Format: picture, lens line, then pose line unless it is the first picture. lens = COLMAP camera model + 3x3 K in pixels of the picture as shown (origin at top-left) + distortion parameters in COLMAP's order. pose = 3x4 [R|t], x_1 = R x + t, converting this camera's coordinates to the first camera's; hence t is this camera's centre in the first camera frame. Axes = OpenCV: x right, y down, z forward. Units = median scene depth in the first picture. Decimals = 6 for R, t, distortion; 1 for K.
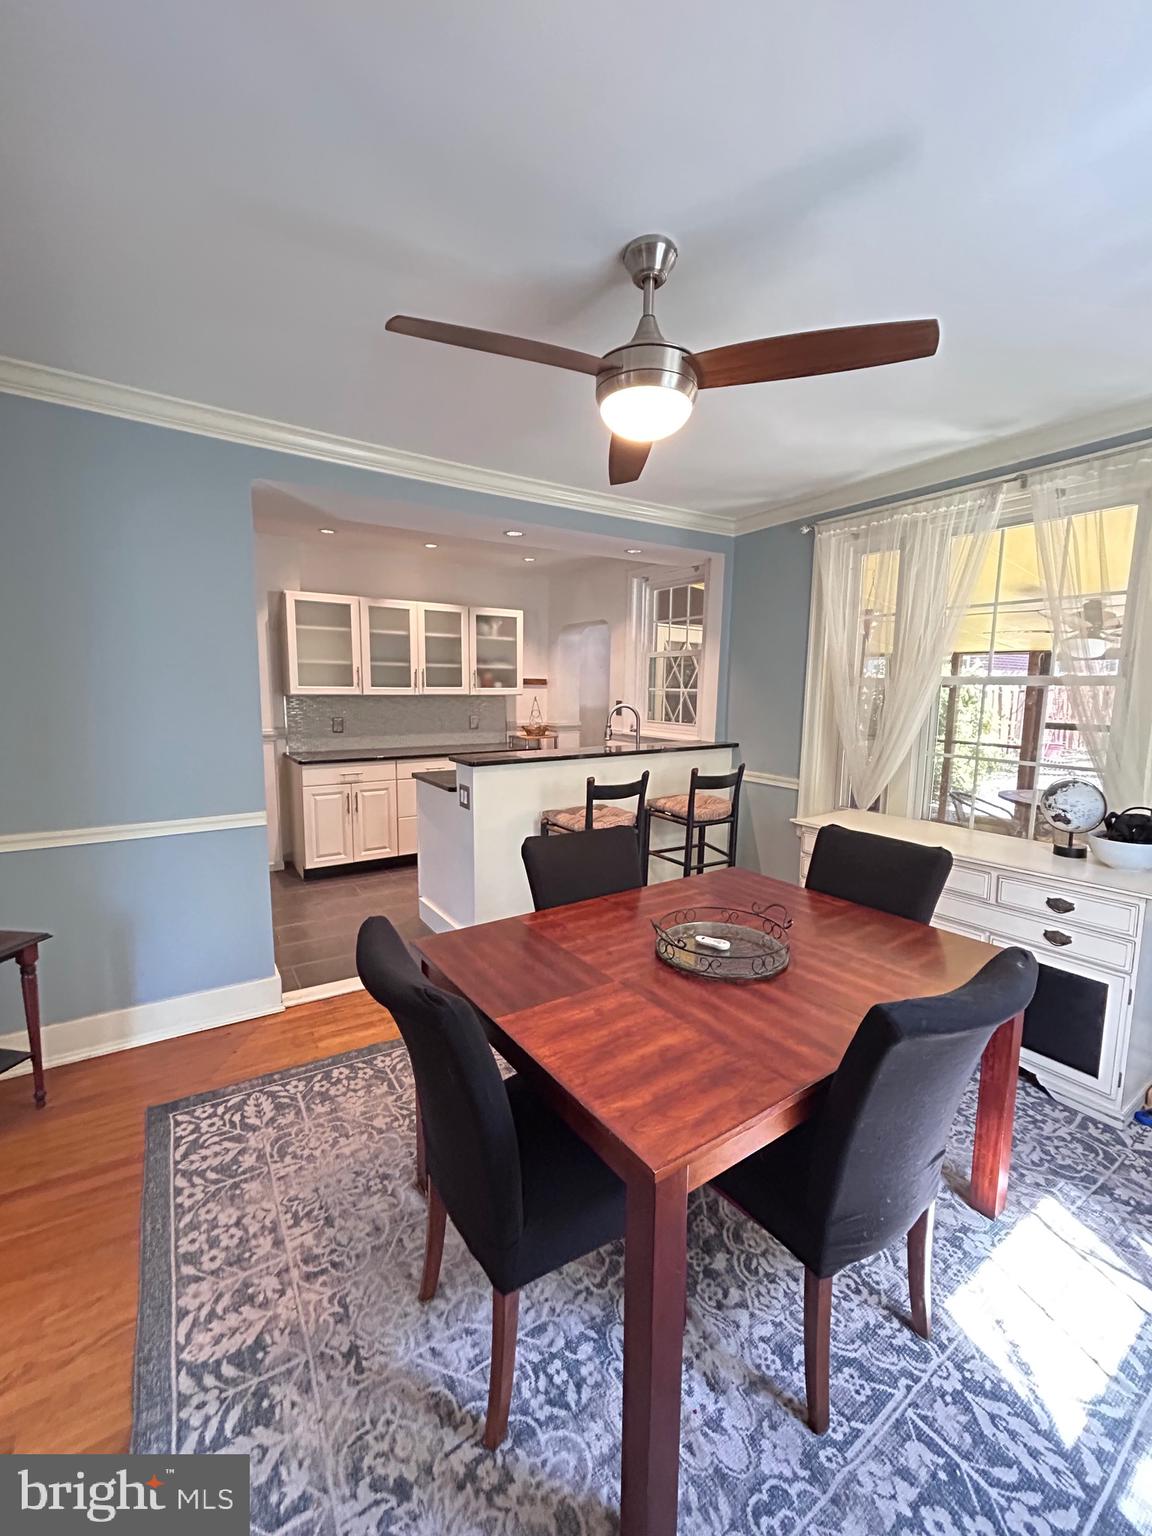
lens RADIAL K [[623.4, 0, 579.5], [0, 623.4, 766.8], [0, 0, 1]] dist [-0.001770, 0.001556]
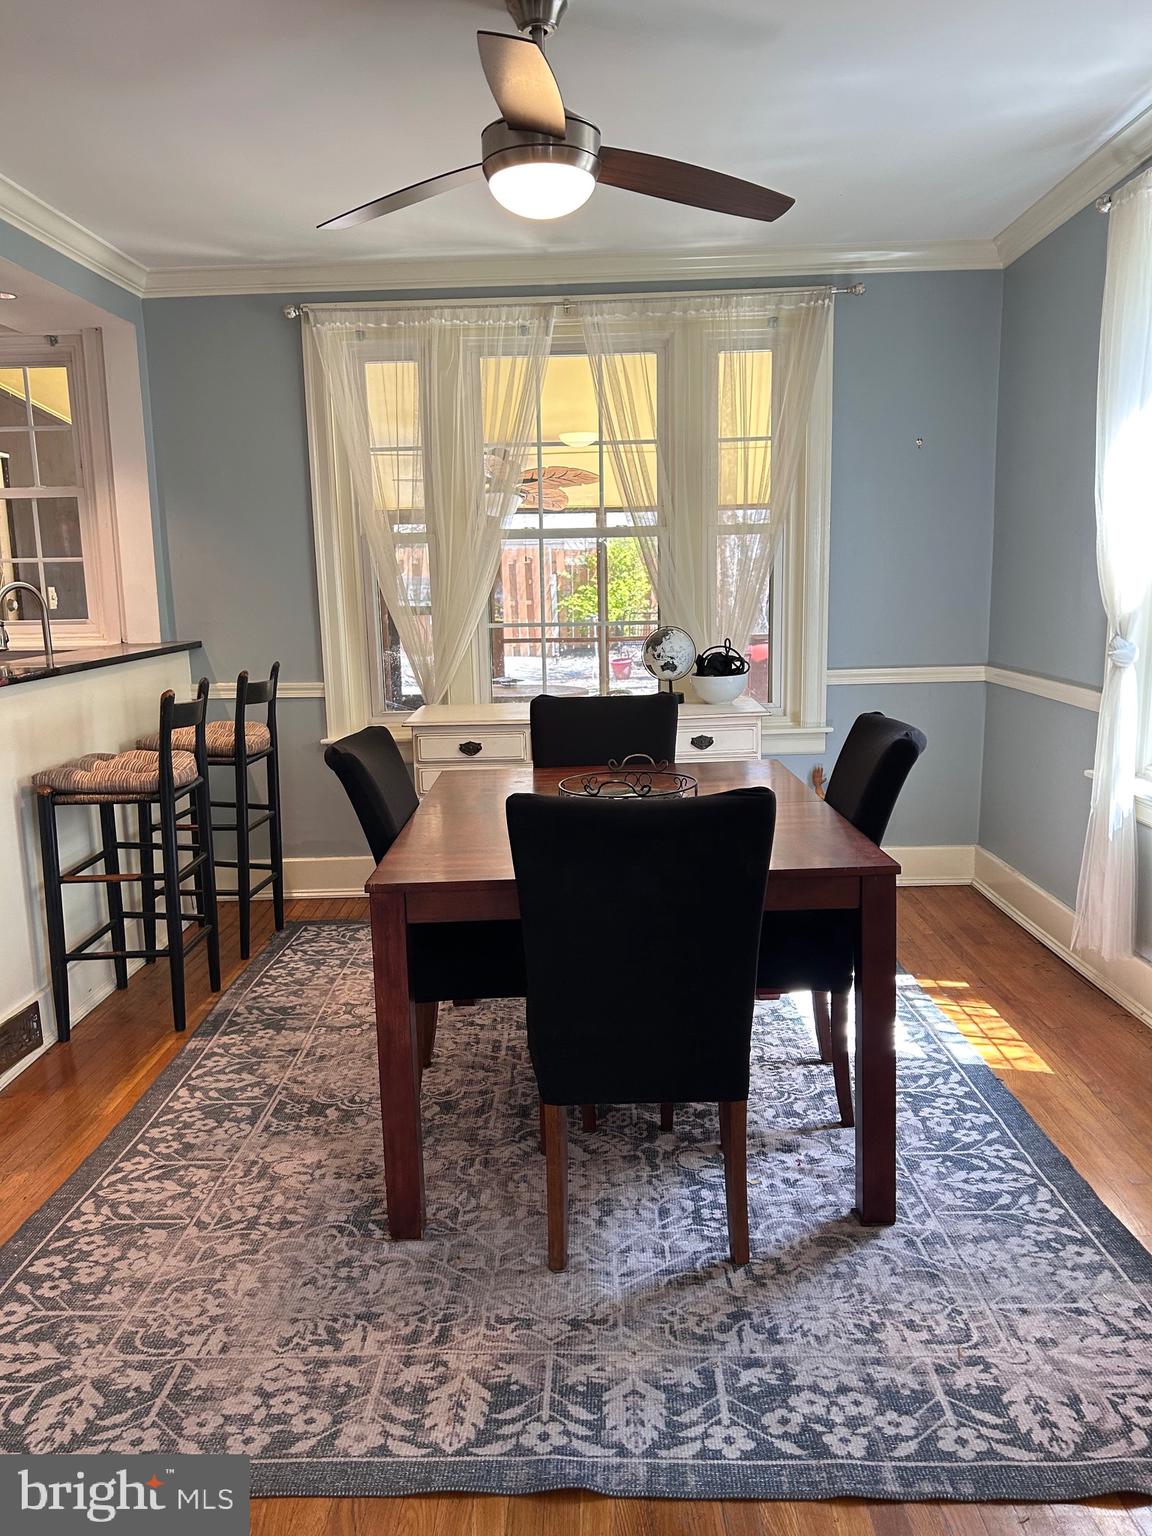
lens RADIAL K [[1147.2, 0, 575.1], [0, 1147.2, 781.2], [0, 0, 1]] dist [0.064454, -0.071628]
pose [[0.566539, -0.168104, 0.806706, -0.572032], [0.135732, 0.984636, 0.109859, 0.028237], [-0.812779, 0.047257, 0.580652, 0.033450]]
